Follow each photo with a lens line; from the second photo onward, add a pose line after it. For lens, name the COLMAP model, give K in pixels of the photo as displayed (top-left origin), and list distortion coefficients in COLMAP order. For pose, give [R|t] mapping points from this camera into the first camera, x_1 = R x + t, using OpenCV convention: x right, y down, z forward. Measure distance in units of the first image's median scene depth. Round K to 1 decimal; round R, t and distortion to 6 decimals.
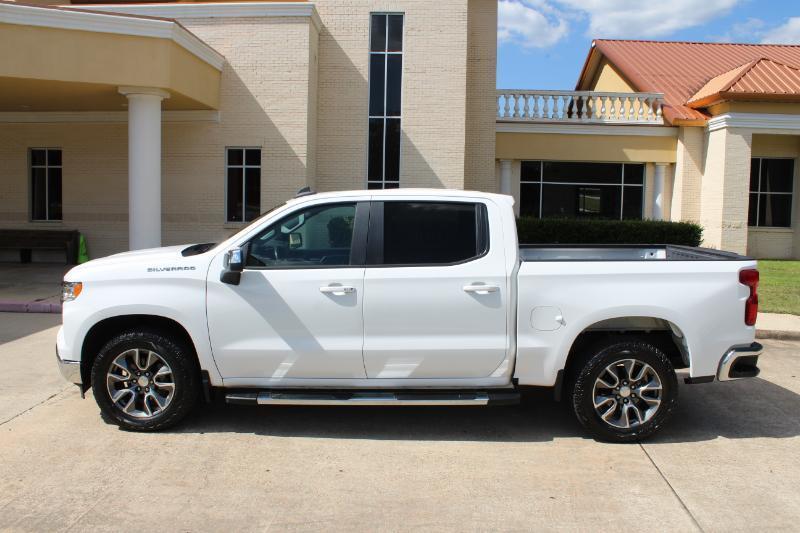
lens RADIAL K [[663.4, 0, 398.8], [0, 663.4, 258.5], [0, 0, 1]] dist [-0.172552, 0.149784]
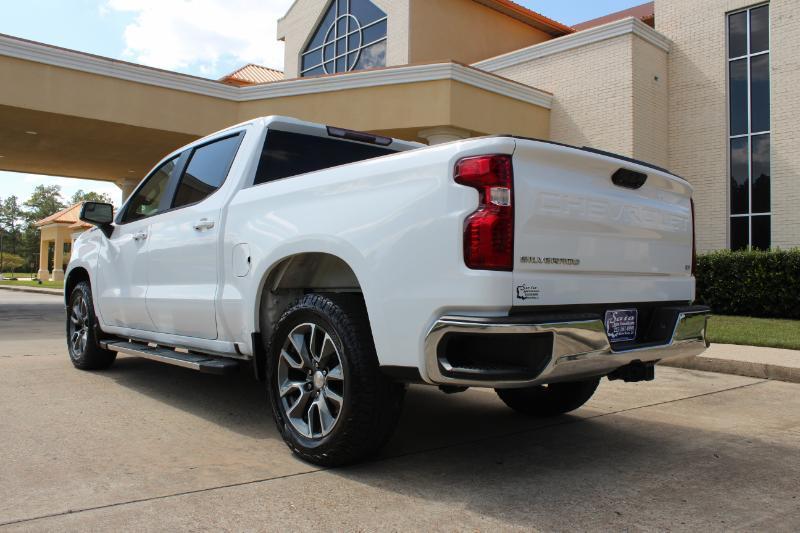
lens RADIAL K [[663.4, 0, 398.8], [0, 663.4, 258.5], [0, 0, 1]] dist [-0.172552, 0.149784]
pose [[0.679166, -0.030326, -0.733358, 0.734866], [-0.065659, 0.992630, -0.101855, 0.127089], [0.731042, 0.117328, 0.672170, 0.525285]]
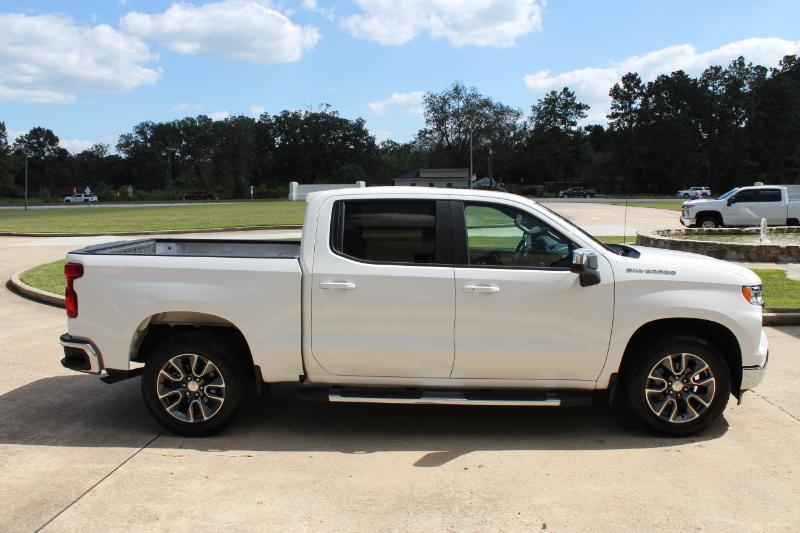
lens RADIAL K [[663.4, 0, 398.8], [0, 663.4, 258.5], [0, 0, 1]] dist [-0.172552, 0.149784]
pose [[-0.999807, -0.013900, 0.013868, 0.019070], [-0.011094, 0.982659, 0.185092, -0.180275], [-0.016200, 0.184902, -0.982623, 1.970017]]
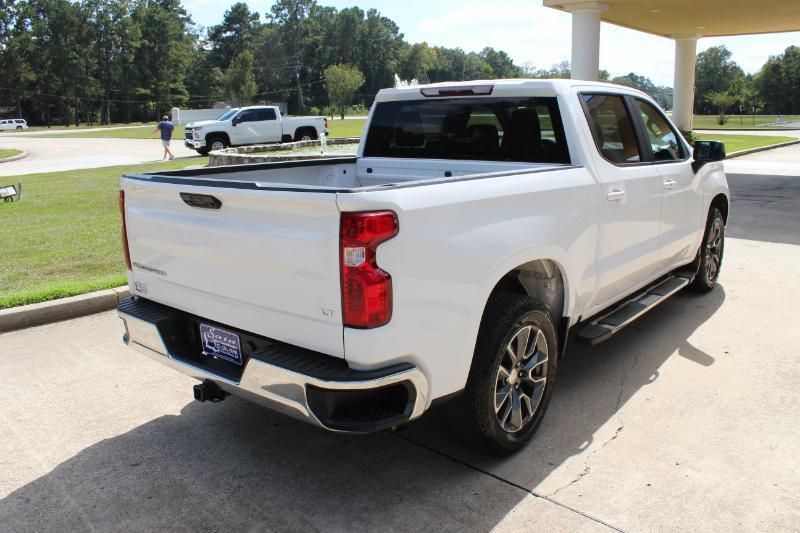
lens RADIAL K [[663.4, 0, 398.8], [0, 663.4, 258.5], [0, 0, 1]] dist [-0.172552, 0.149784]
pose [[-0.624249, 0.164188, -0.763777, 0.774283], [-0.057891, 0.965255, 0.254815, -0.088387], [0.779078, 0.203284, -0.593054, 1.399816]]
